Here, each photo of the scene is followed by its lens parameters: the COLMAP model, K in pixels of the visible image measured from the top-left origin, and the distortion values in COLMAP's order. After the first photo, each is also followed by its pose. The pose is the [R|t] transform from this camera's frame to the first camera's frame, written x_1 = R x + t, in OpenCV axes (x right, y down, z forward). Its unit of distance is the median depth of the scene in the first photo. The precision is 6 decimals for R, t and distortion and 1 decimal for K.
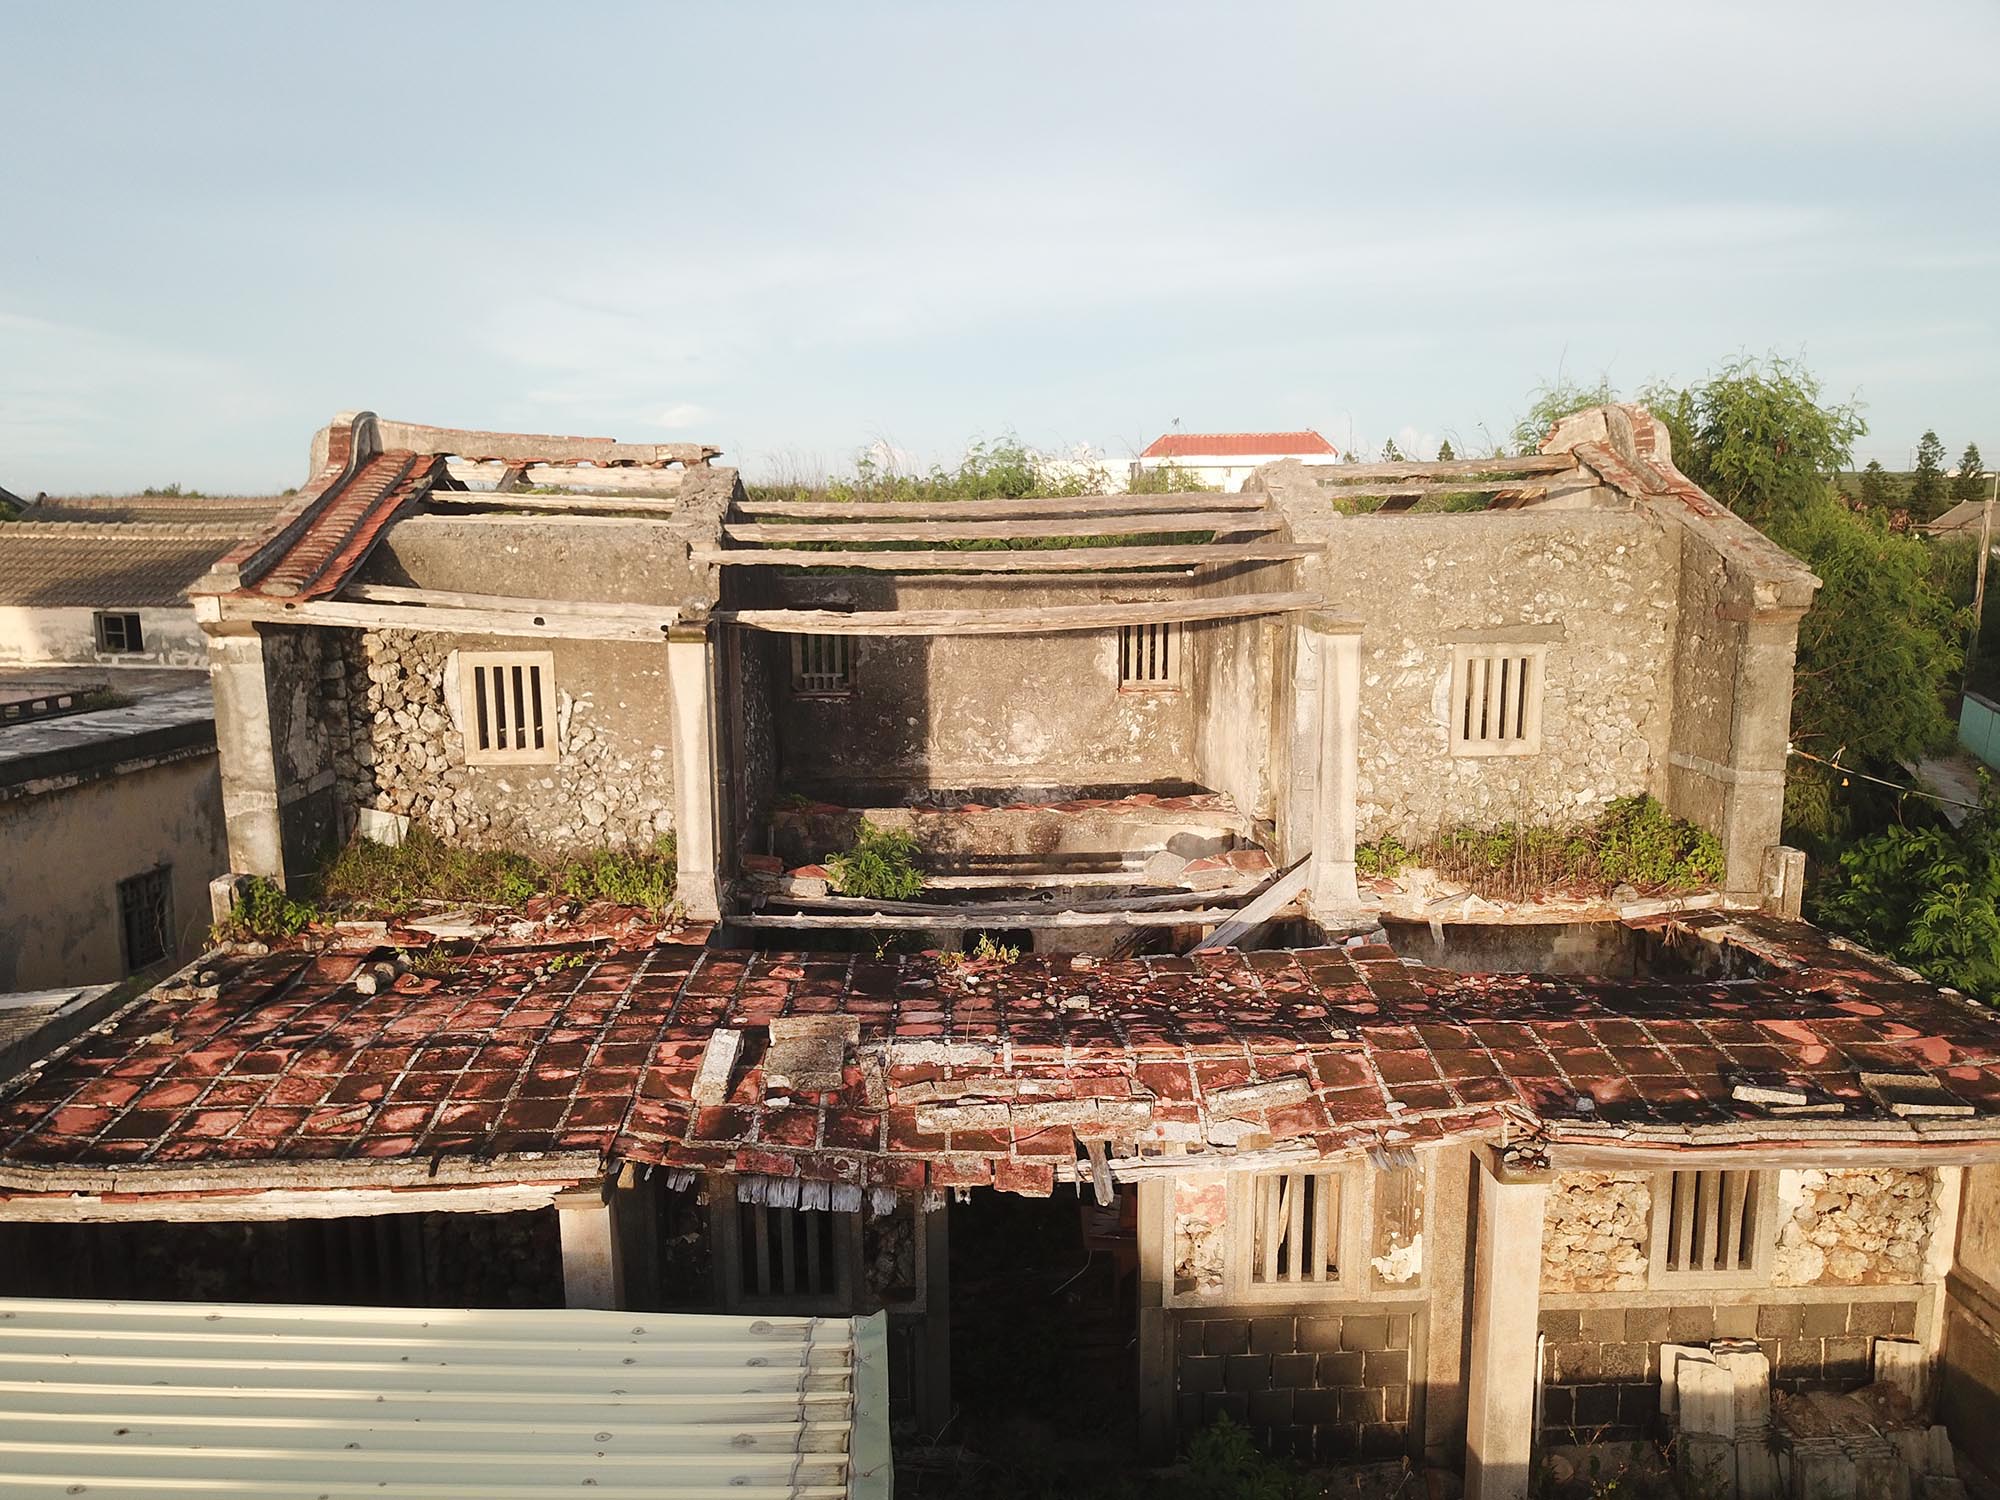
lens RADIAL K [[1540.5, 0, 982.0], [0, 1540.5, 763.3], [0, 0, 1]] dist [-0.001277, 0.004881]
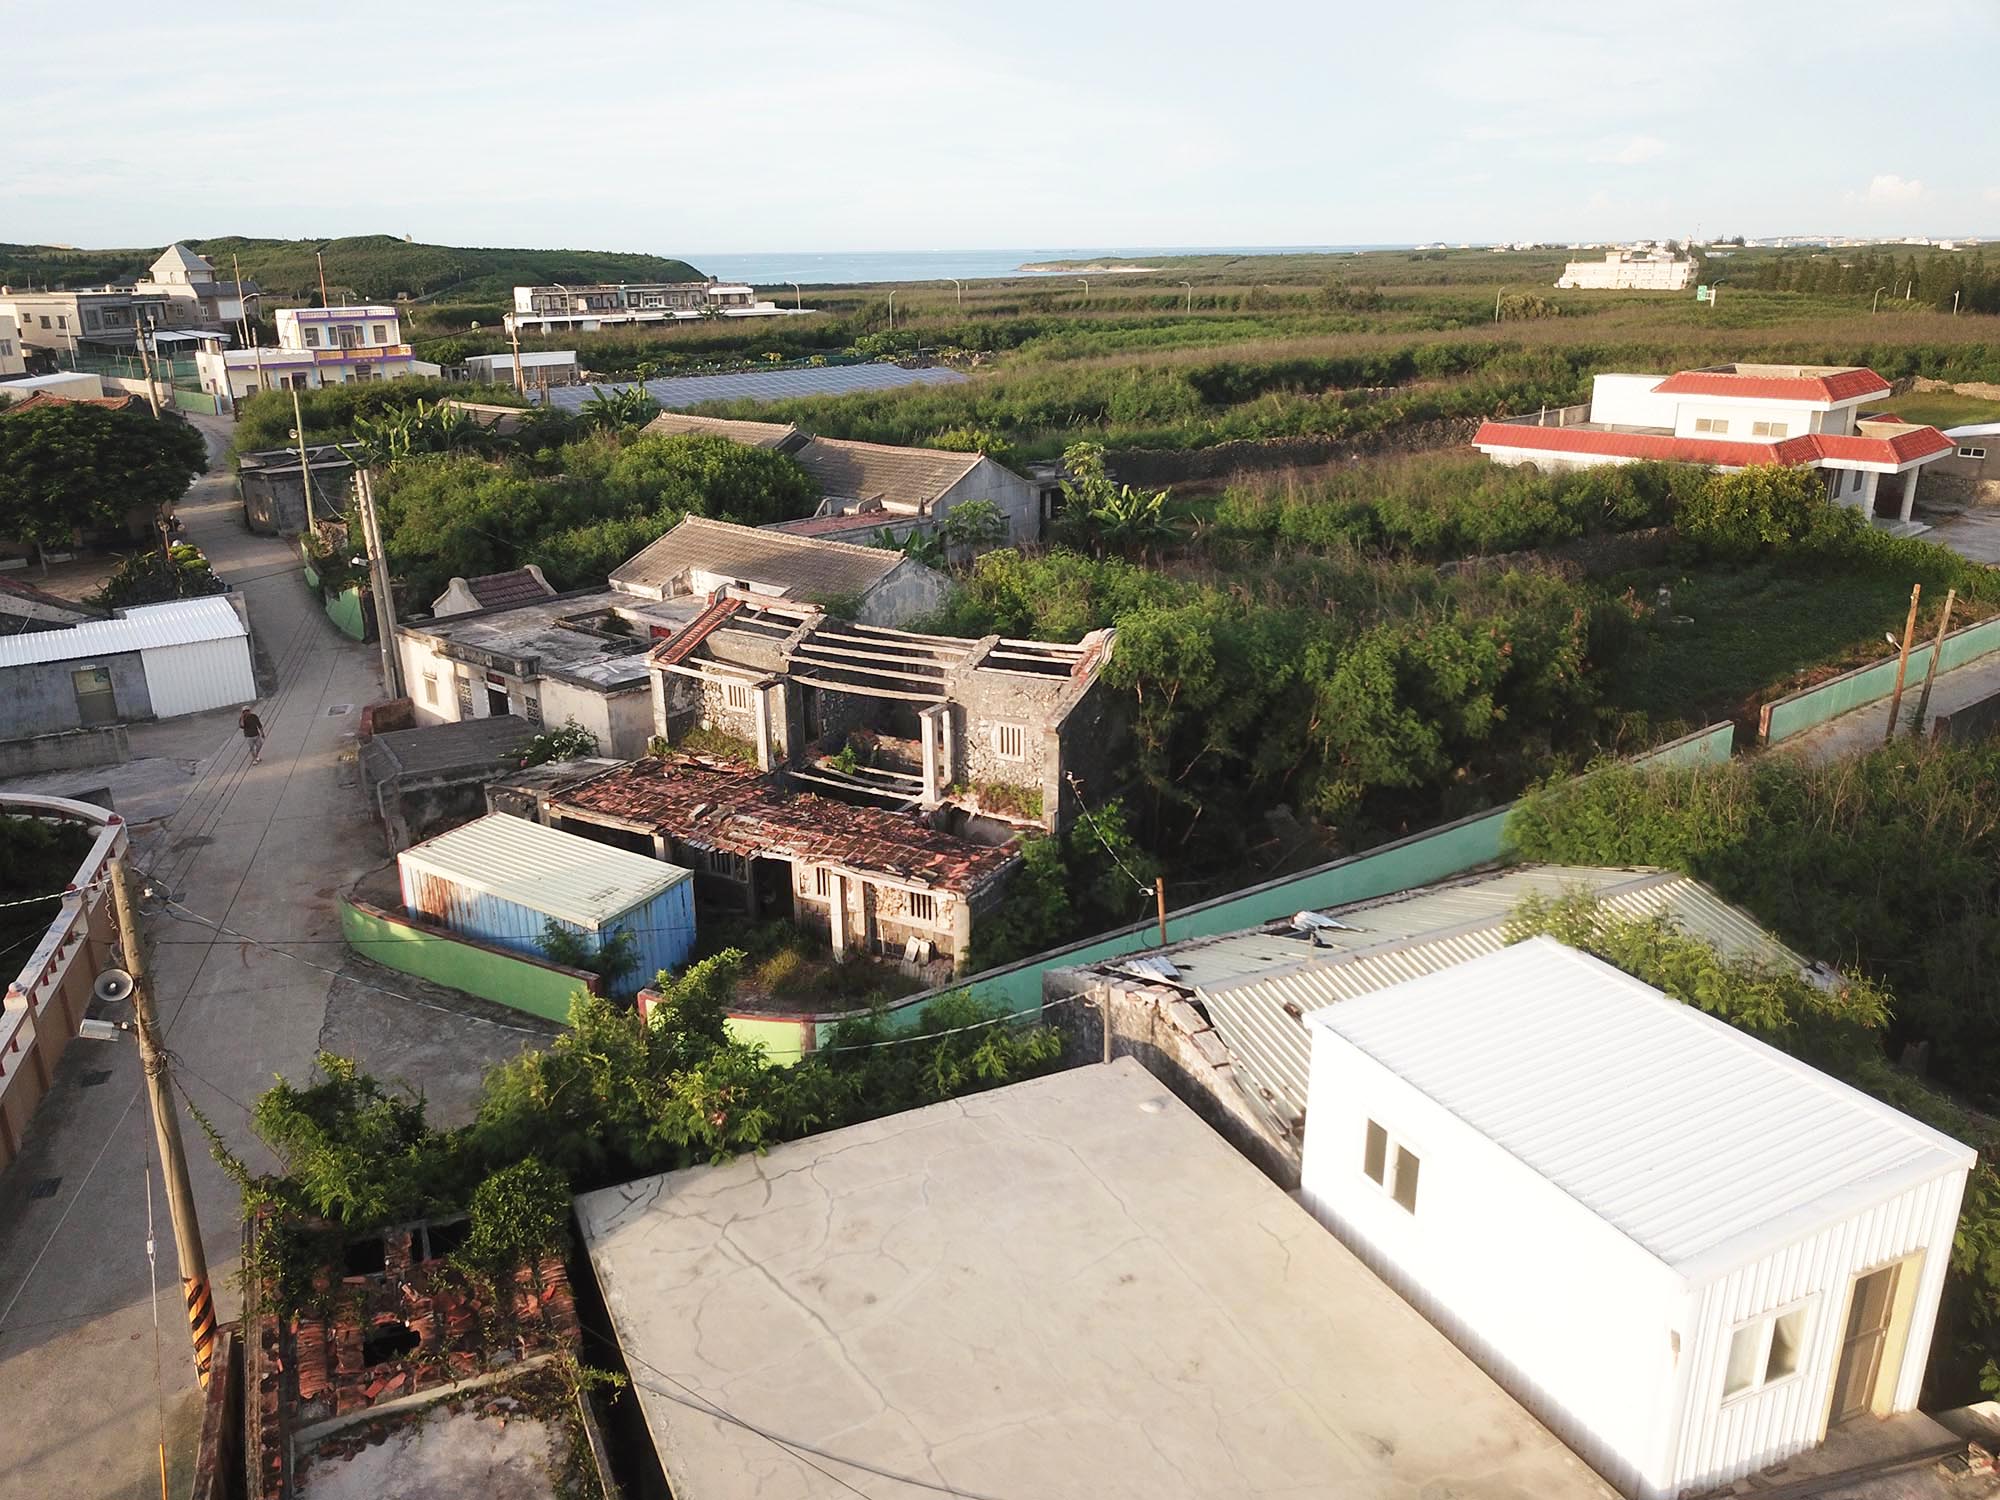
lens RADIAL K [[1540.5, 0, 982.0], [0, 1540.5, 763.3], [0, 0, 1]] dist [-0.001277, 0.004881]
pose [[0.846098, 0.169059, -0.505506, 1.946904], [-0.093527, 0.980743, 0.171454, -0.543401], [0.524758, -0.097789, 0.845616, -1.590465]]
